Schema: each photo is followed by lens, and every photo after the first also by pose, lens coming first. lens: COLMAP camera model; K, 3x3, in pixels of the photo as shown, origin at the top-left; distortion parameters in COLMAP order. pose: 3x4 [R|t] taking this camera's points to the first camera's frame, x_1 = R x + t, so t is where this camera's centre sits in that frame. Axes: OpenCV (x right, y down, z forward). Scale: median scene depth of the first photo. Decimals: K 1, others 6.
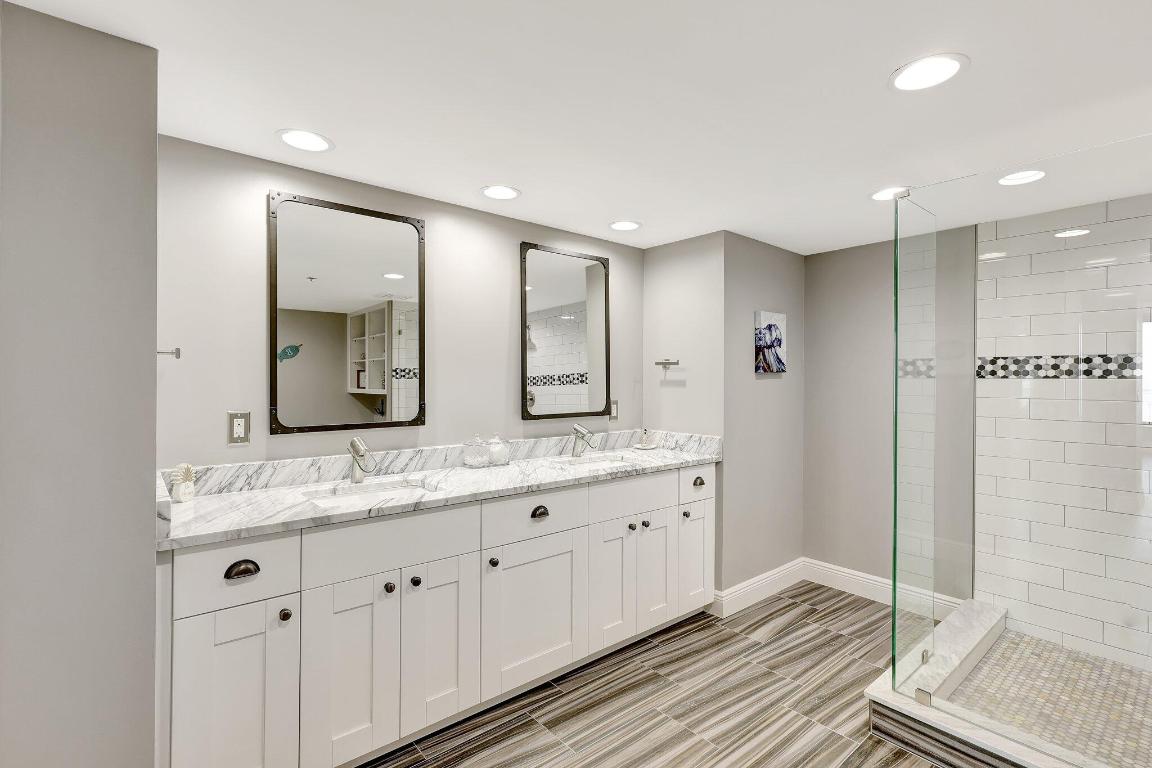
lens RADIAL K [[537.0, 0, 566.7], [0, 537.0, 377.5], [0, 0, 1]] dist [-0.002094, -0.000024]
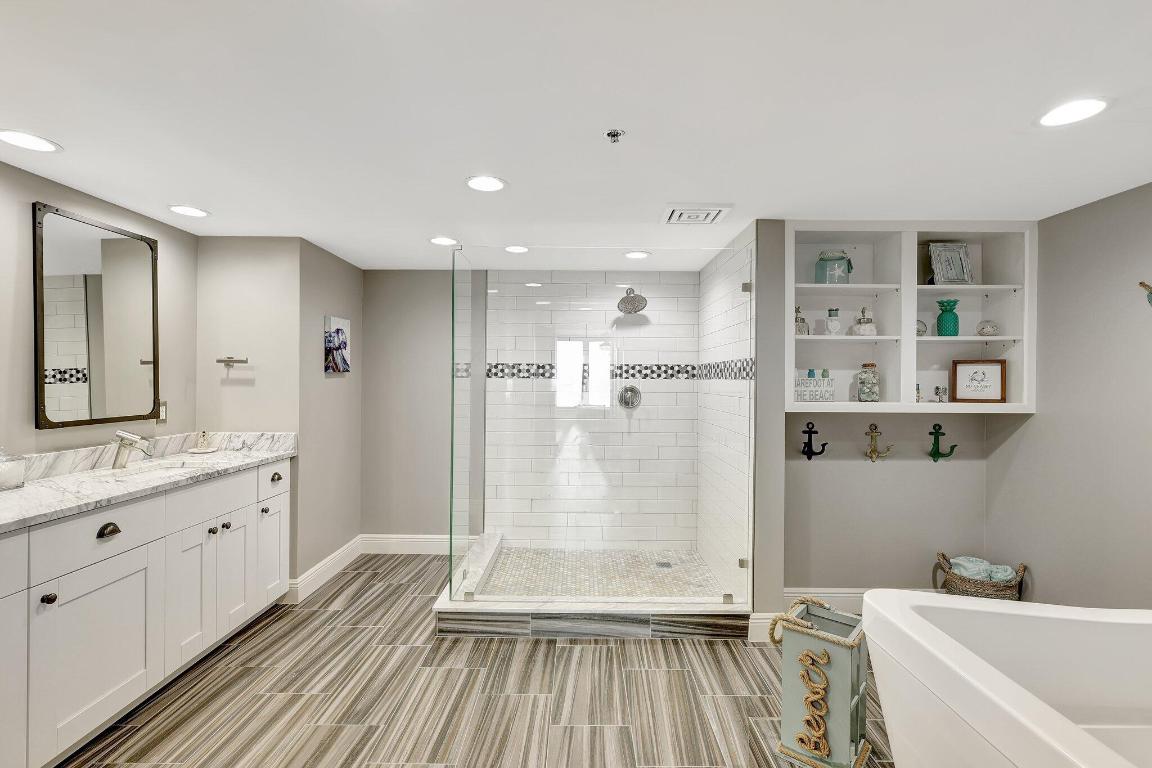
lens RADIAL K [[537.0, 0, 579.2], [0, 537.0, 379.2], [0, 0, 1]] dist [-0.002094, -0.000024]
pose [[0.642568, 0.001437, 0.766228, -0.183730], [-0.004528, 0.999988, 0.001921, 0.001058], [-0.766216, -0.004704, 0.642566, -0.115296]]
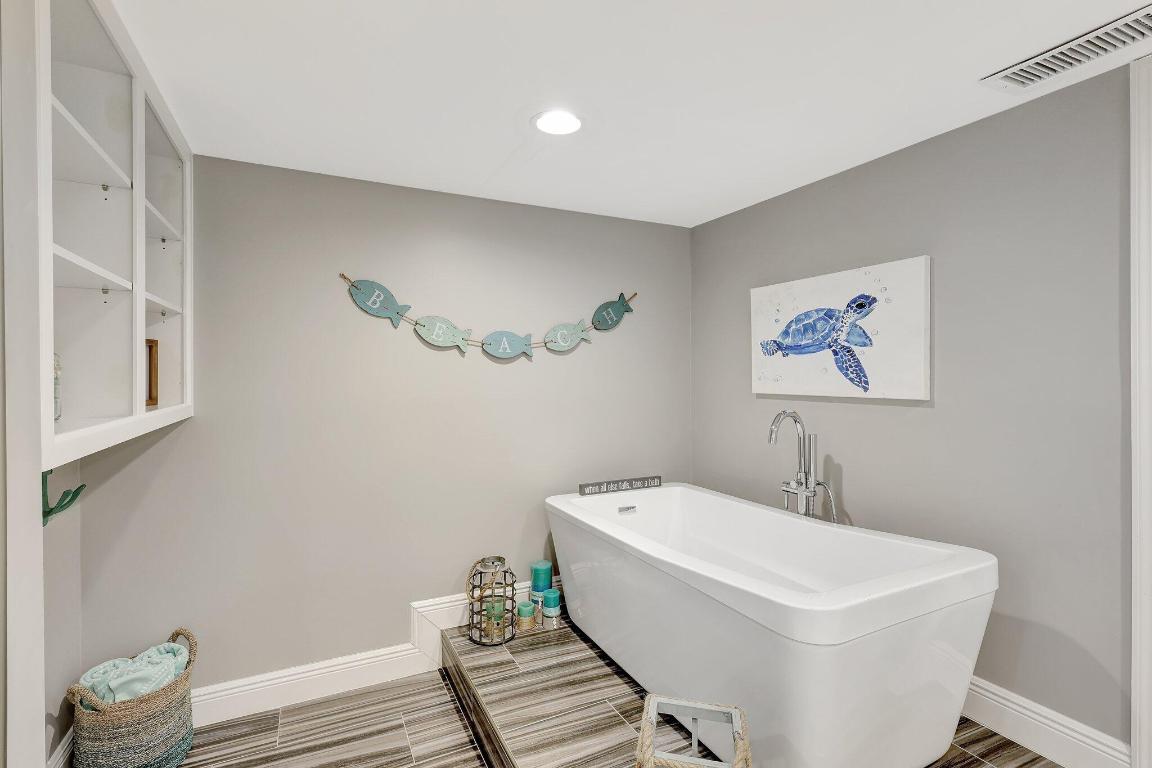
lens RADIAL K [[537.0, 0, 581.3], [0, 537.0, 372.5], [0, 0, 1]] dist [-0.002094, -0.000024]
pose [[-0.973447, -0.003719, 0.228882, 0.455173], [-0.003082, 0.999990, 0.003141, -0.000463], [-0.228891, 0.002353, -0.973449, 0.481564]]
